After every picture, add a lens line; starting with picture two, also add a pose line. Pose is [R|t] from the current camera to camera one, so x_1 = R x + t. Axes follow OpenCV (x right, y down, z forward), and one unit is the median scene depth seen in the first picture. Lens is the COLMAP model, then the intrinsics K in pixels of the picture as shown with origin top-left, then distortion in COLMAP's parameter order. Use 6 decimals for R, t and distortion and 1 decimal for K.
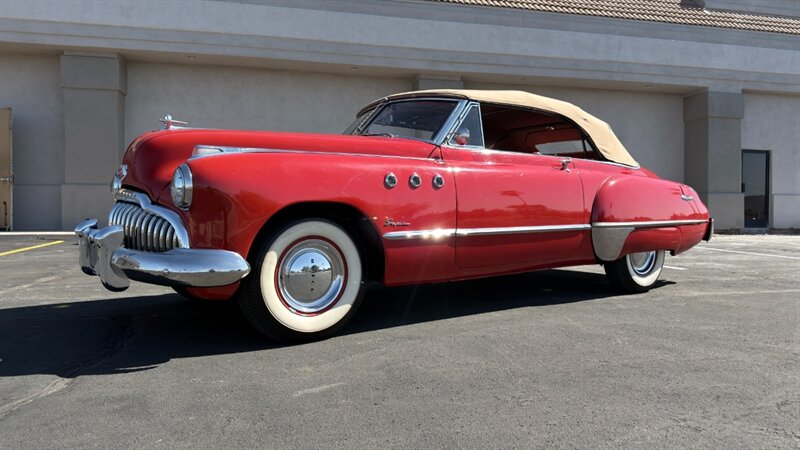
lens RADIAL K [[569.0, 0, 398.1], [0, 569.0, 230.3], [0, 0, 1]] dist [0.051492, -0.067958]
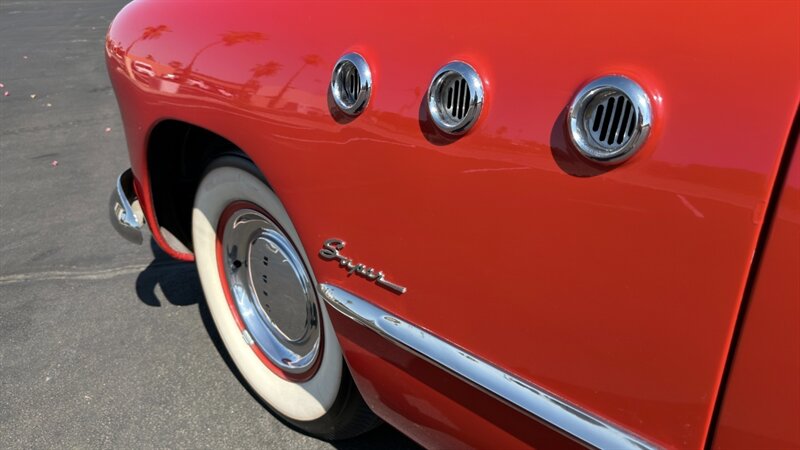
lens RADIAL K [[576.6, 0, 398.0], [0, 576.6, 224.8], [0, 0, 1]] dist [0.006983, -0.007570]
pose [[0.145880, 0.383217, -0.912066, 0.179098], [-0.020211, 0.922890, 0.384533, -0.103548], [0.989096, -0.037662, 0.142377, 0.828093]]
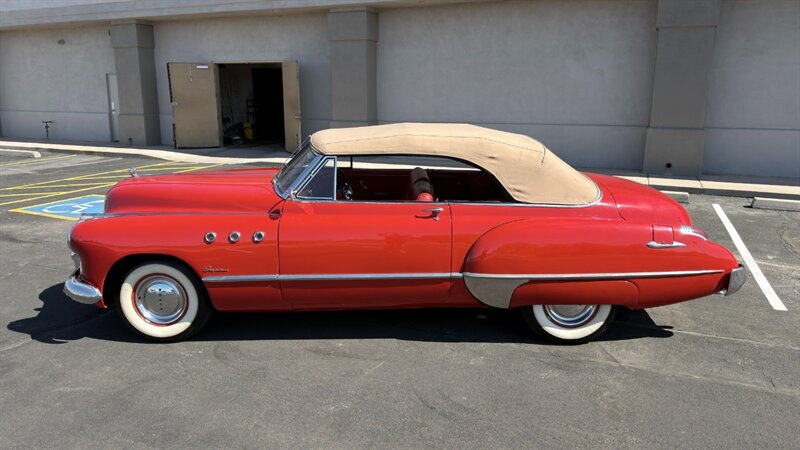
lens RADIAL K [[573.9, 0, 401.5], [0, 573.9, 213.4], [0, 0, 1]] dist [0.022332, -0.026061]
pose [[0.802366, 0.121087, -0.584420, 0.924567], [-0.019487, 0.983996, 0.177122, -0.321902], [0.596514, -0.130728, 0.791885, 0.193299]]
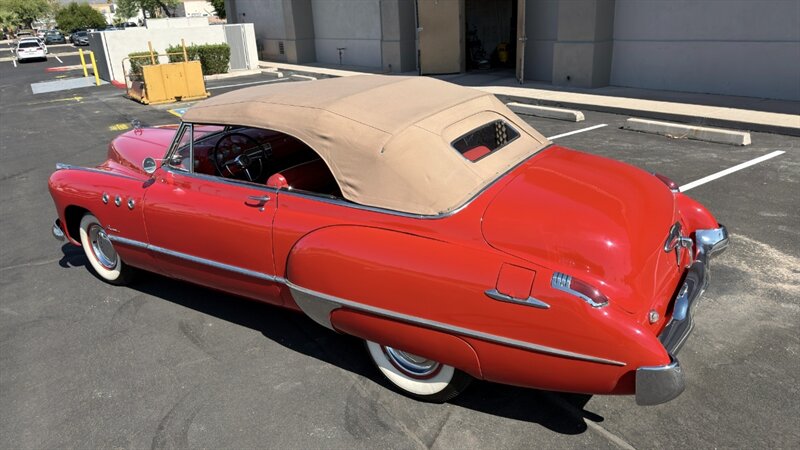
lens RADIAL K [[570.1, 0, 397.1], [0, 570.1, 224.7], [0, 0, 1]] dist [0.043173, -0.052774]
pose [[0.332790, 0.305255, -0.892228, 1.222822], [0.027441, 0.942622, 0.332732, -0.389801], [0.942602, -0.135214, 0.305319, 1.033622]]
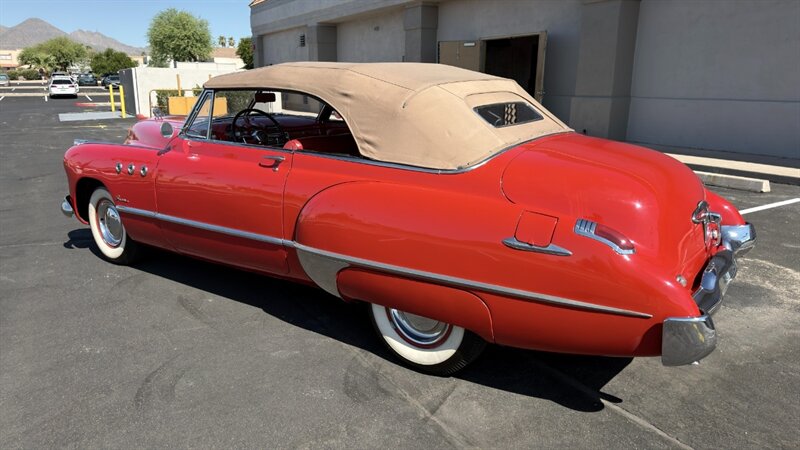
lens RADIAL K [[570.1, 0, 397.1], [0, 570.1, 224.7], [0, 0, 1]] dist [0.043173, -0.052774]
pose [[0.300604, 0.227651, -0.926182, 1.234034], [-0.036824, 0.973142, 0.227242, -0.241464], [0.953038, -0.034204, 0.300913, 1.021021]]
